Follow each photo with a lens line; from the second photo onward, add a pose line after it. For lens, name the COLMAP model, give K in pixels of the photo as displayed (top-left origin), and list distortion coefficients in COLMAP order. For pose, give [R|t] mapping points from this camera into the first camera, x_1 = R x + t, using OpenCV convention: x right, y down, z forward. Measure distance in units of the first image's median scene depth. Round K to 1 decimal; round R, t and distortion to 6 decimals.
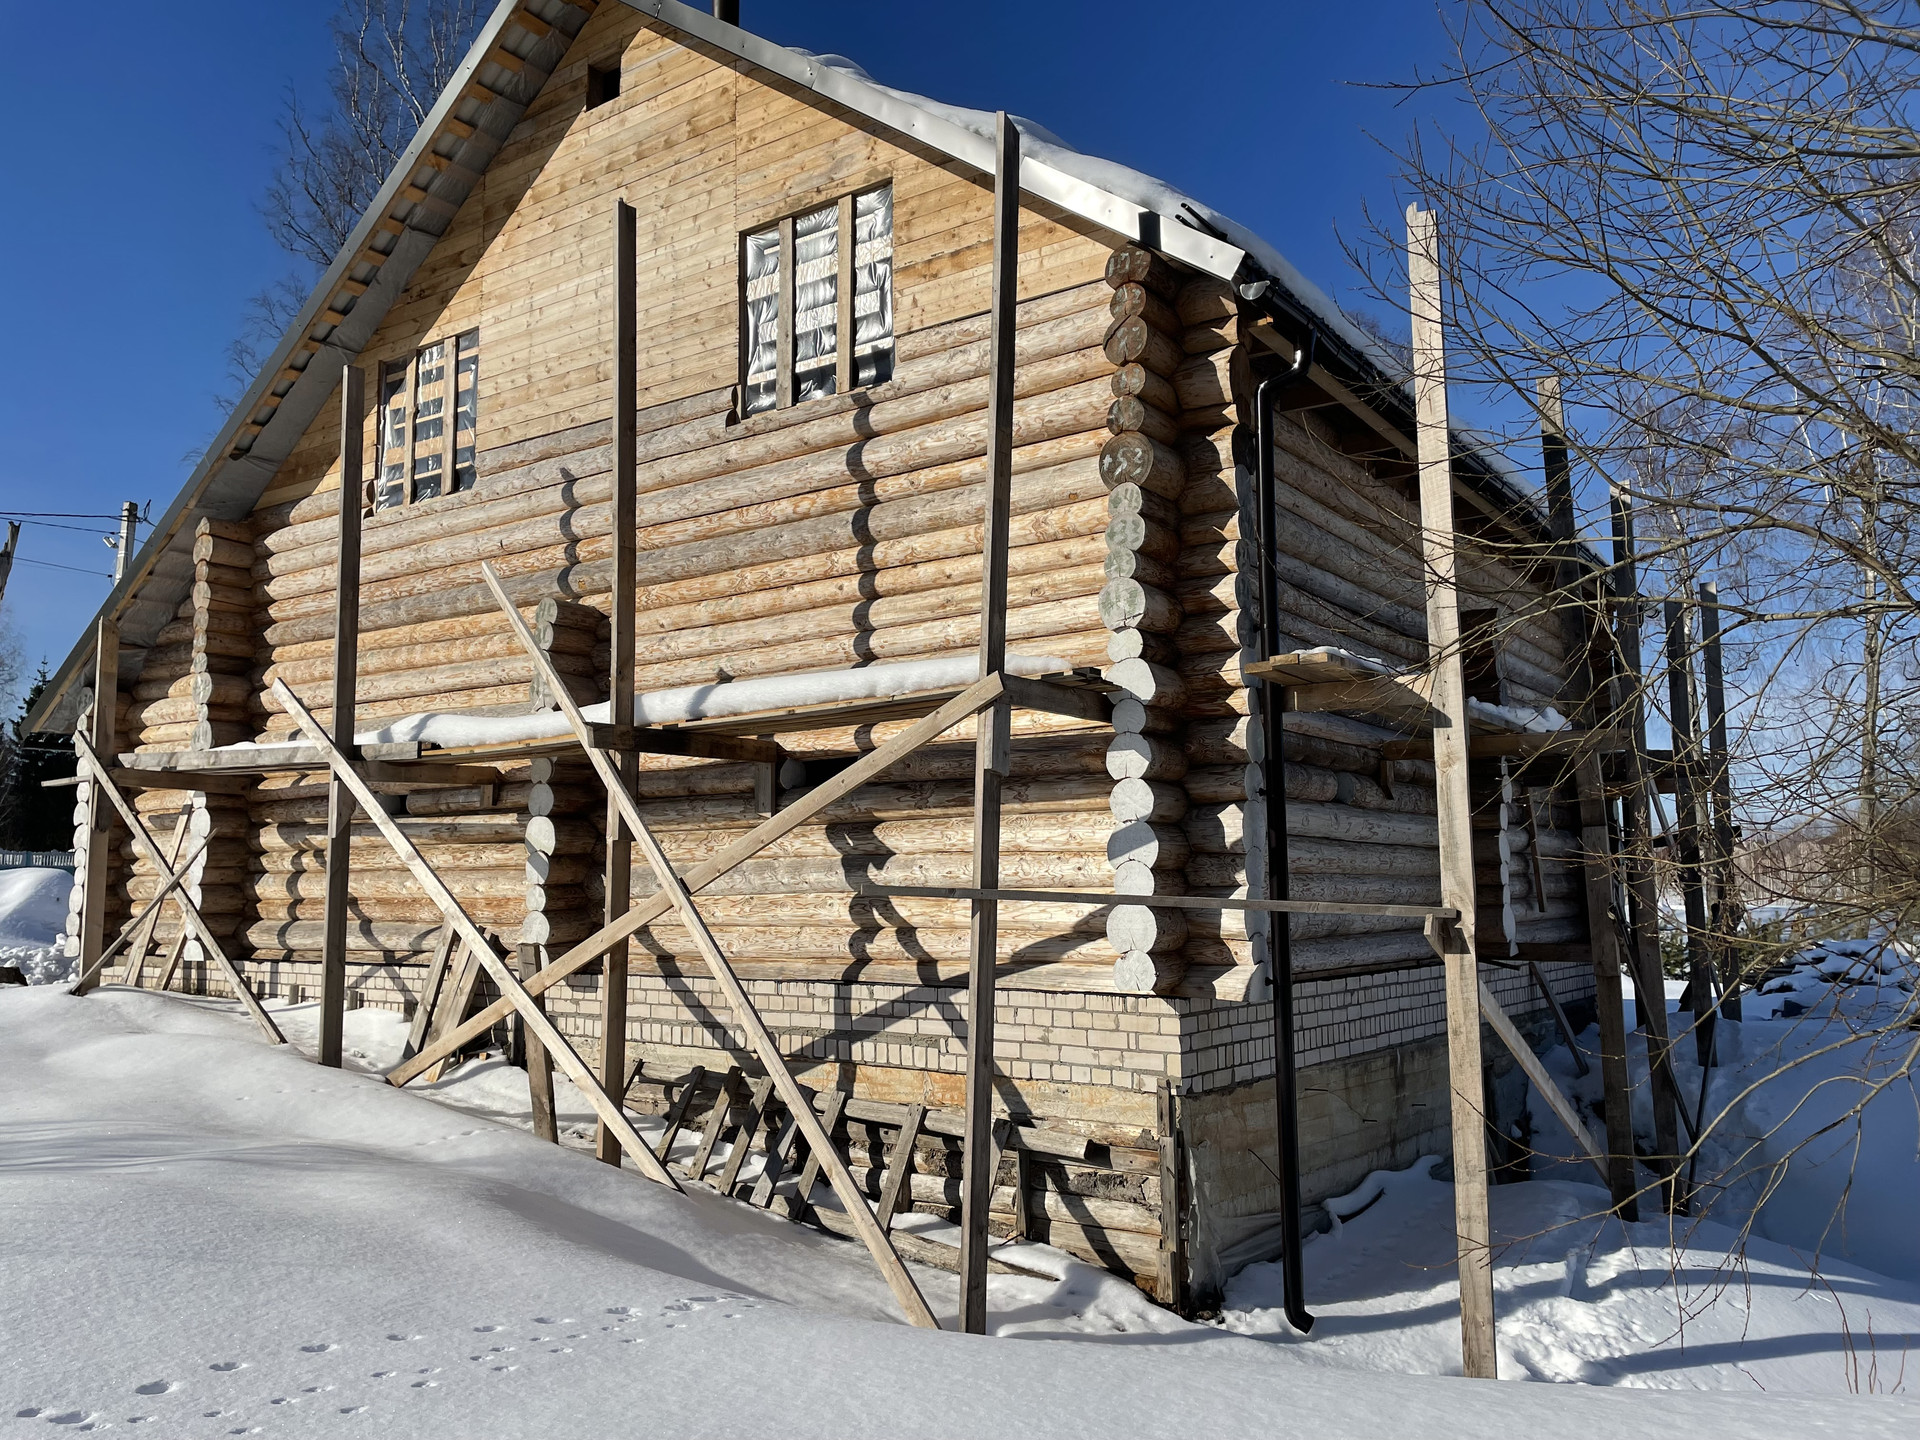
lens RADIAL K [[1430.9, 0, 949.9], [0, 1430.9, 725.1], [0, 0, 1]] dist [0.072550, -0.081474]
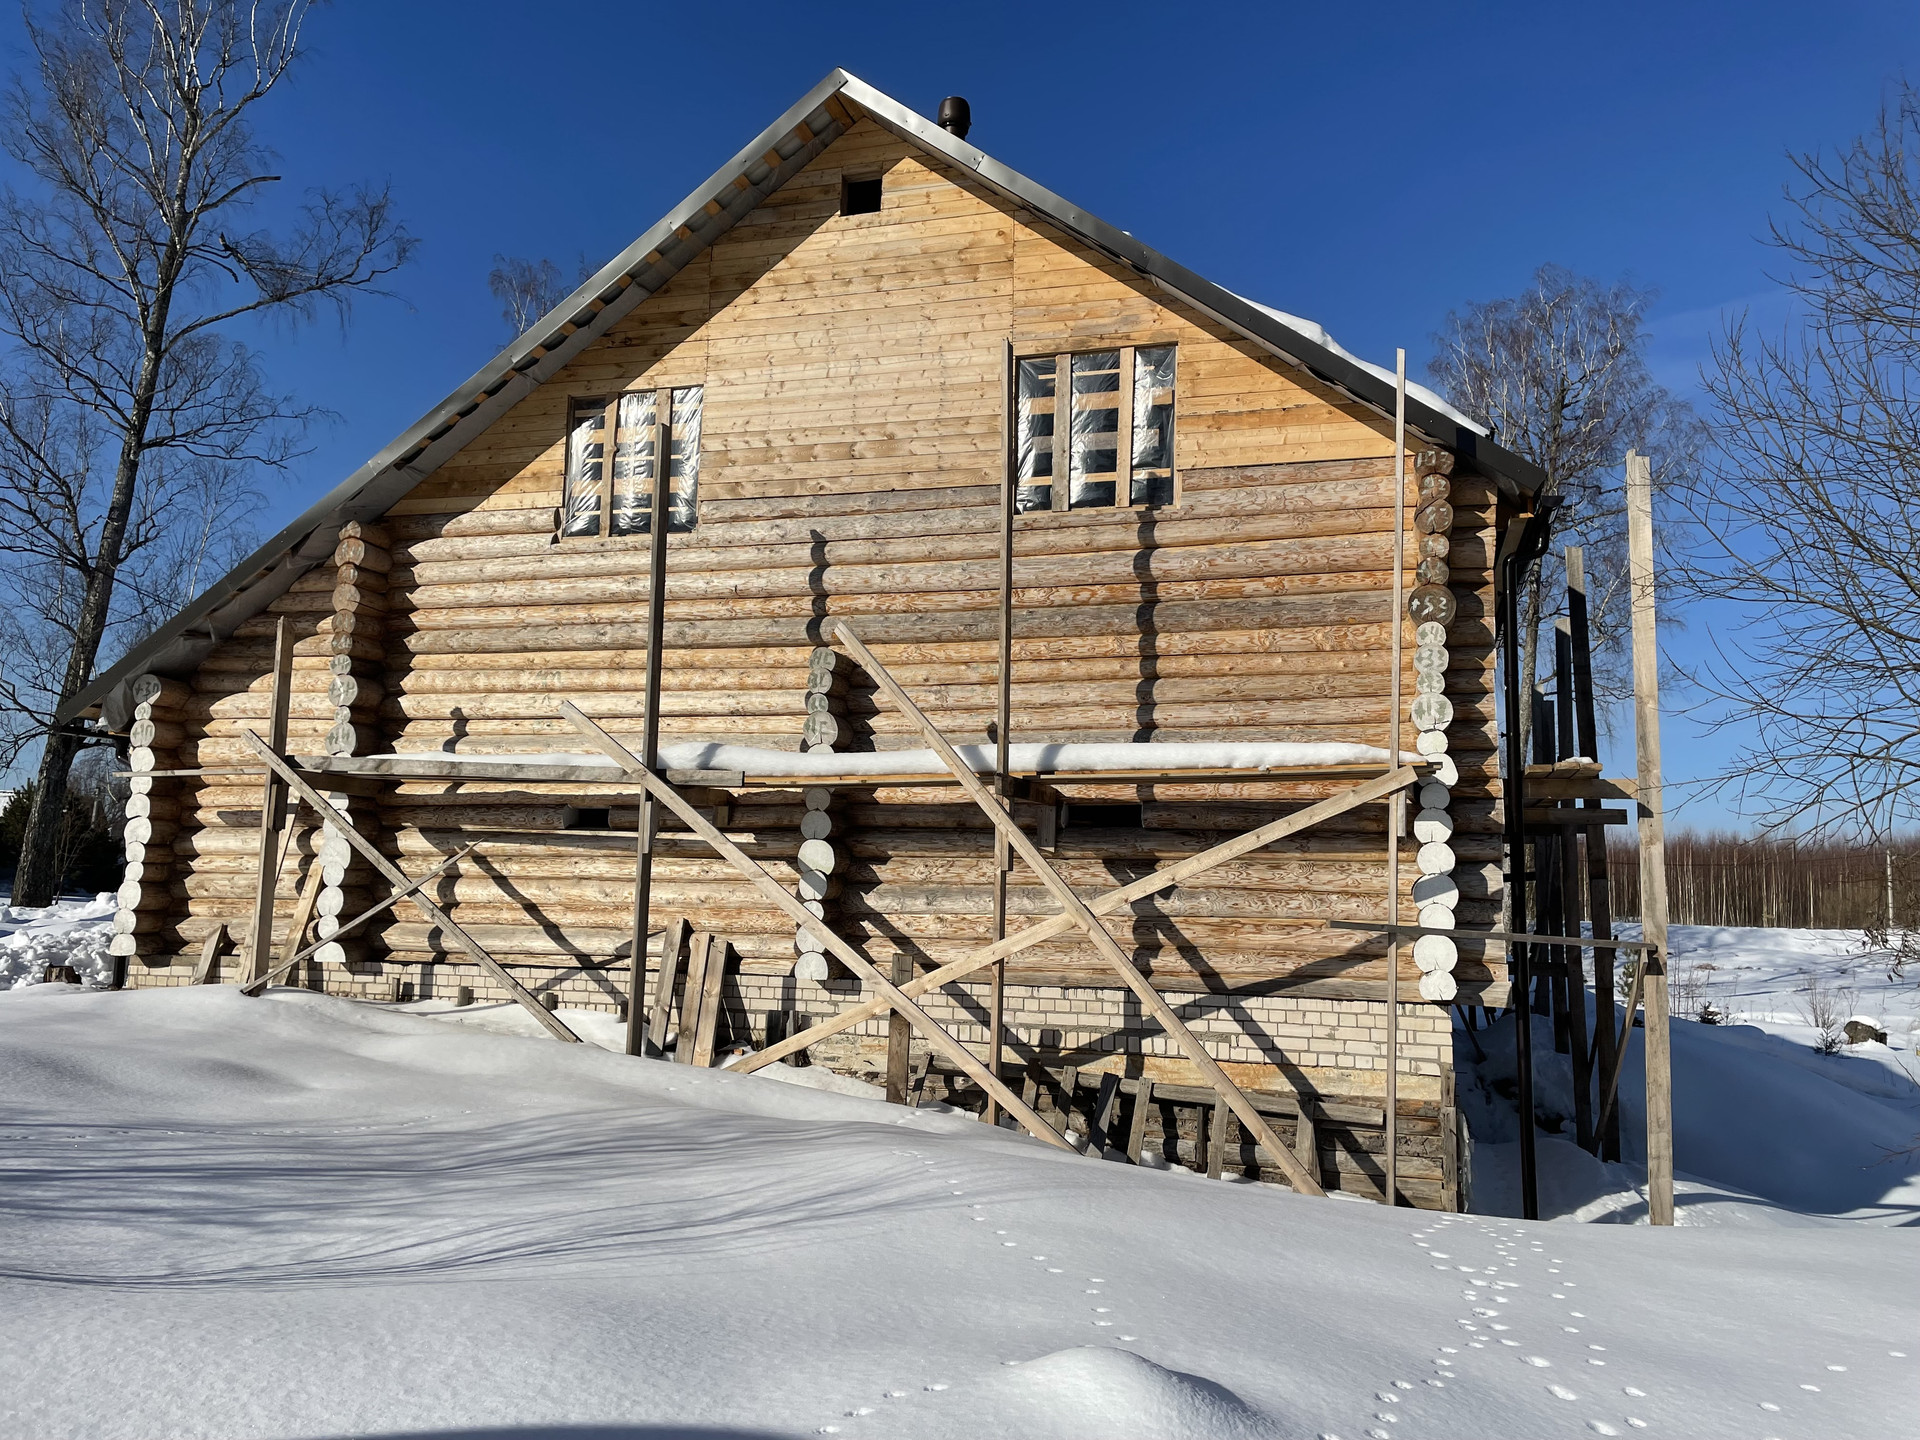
lens RADIAL K [[1430.9, 0, 971.9], [0, 1430.9, 714.4], [0, 0, 1]] dist [0.072550, -0.081474]
pose [[0.948291, 0.065884, 0.310489, -0.558873], [-0.062991, 0.997827, -0.019349, -0.022743], [-0.311089, -0.001210, 0.950380, -0.121846]]
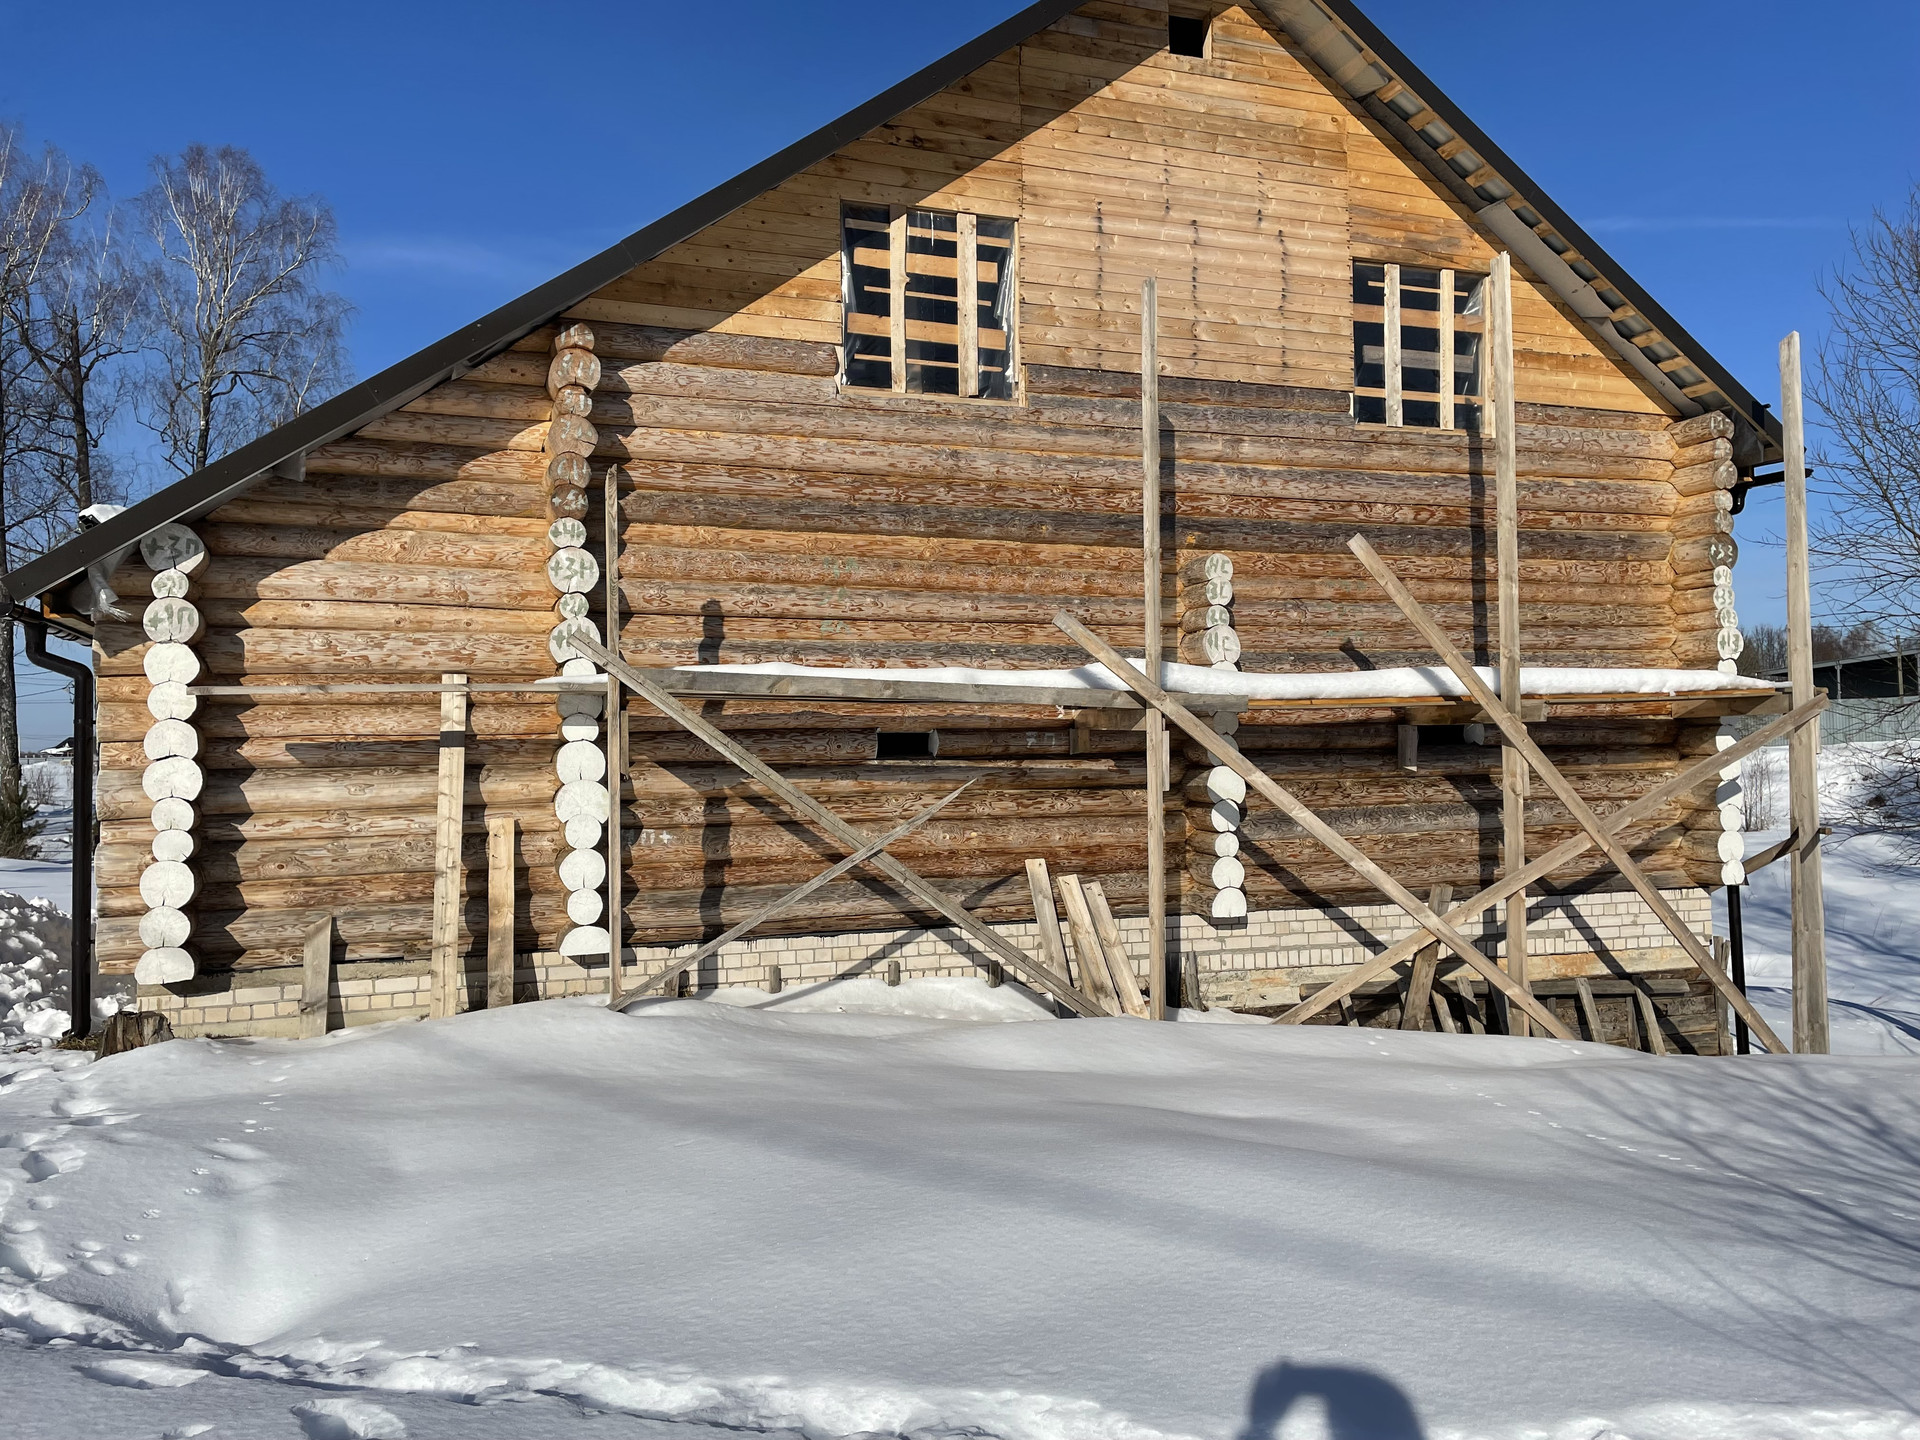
lens RADIAL K [[1430.9, 0, 960.0], [0, 1430.9, 707.5], [0, 0, 1]] dist [0.072550, -0.081474]
pose [[0.576845, 0.026603, 0.816420, -1.321961], [-0.080254, 0.996480, 0.024234, 0.012047], [-0.812901, -0.079500, 0.576950, 0.596156]]
